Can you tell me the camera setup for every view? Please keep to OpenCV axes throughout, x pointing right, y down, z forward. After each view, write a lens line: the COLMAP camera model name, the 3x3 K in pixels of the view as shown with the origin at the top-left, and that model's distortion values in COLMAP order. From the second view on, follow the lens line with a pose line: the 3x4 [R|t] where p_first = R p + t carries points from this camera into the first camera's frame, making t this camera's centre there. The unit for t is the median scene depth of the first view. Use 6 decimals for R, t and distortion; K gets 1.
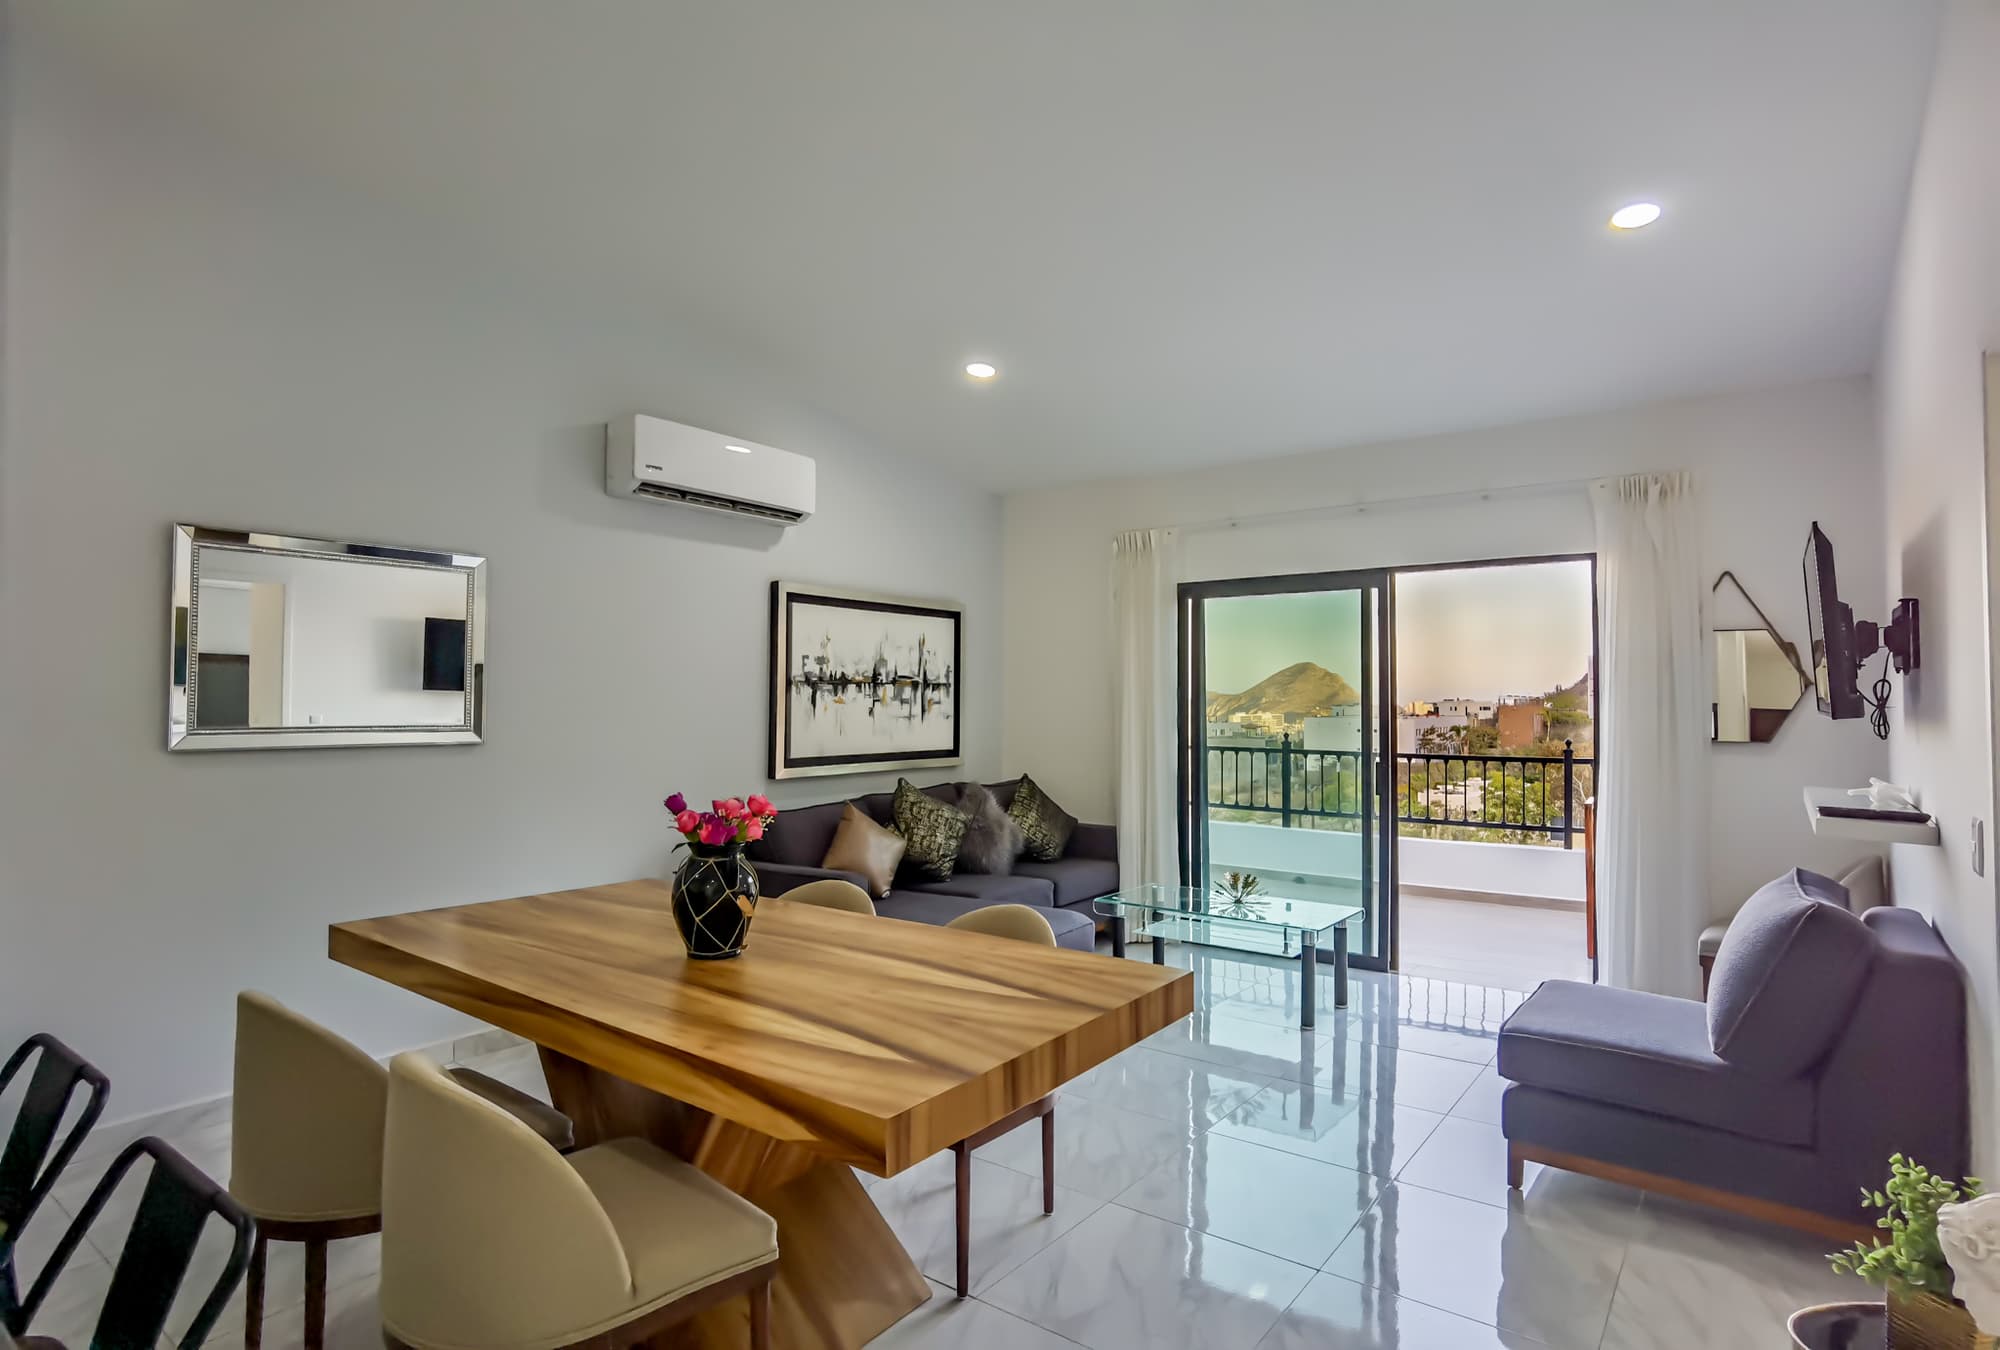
lens RADIAL K [[1035.0, 0, 1000.0], [0, 1035.0, 675.0], [0, 0, 1]] dist [0.036347, -0.105019]
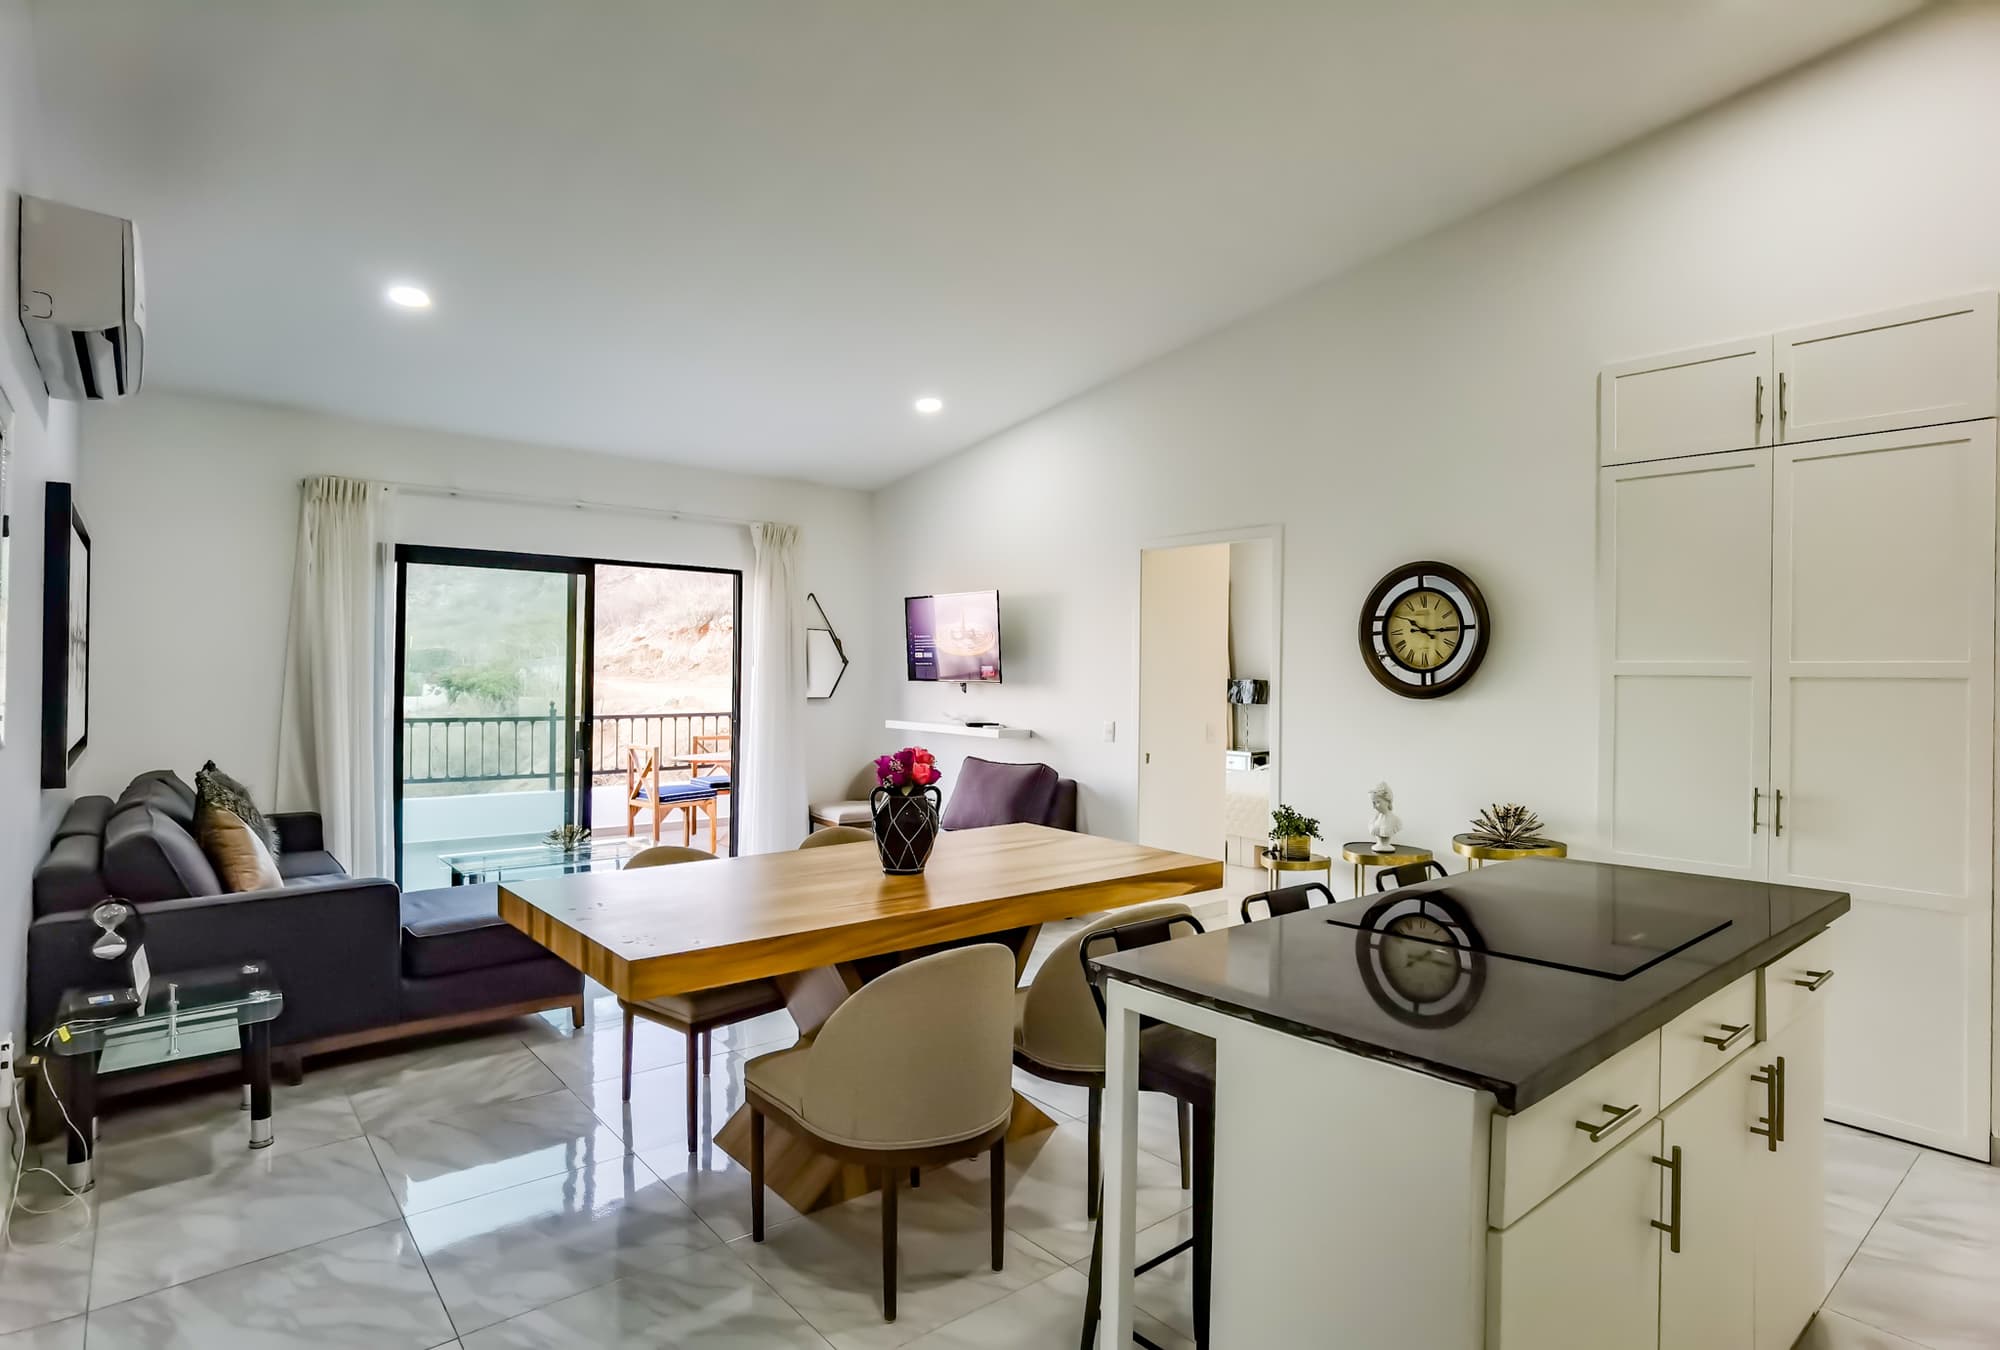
lens RADIAL K [[1035.0, 0, 1000.0], [0, 1035.0, 675.0], [0, 0, 1]] dist [0.036347, -0.105019]
pose [[0.223288, 0.006047, 0.974734, -0.659190], [-0.032194, 0.999481, 0.001175, 0.010540], [-0.974221, -0.031643, 0.223367, 0.288378]]
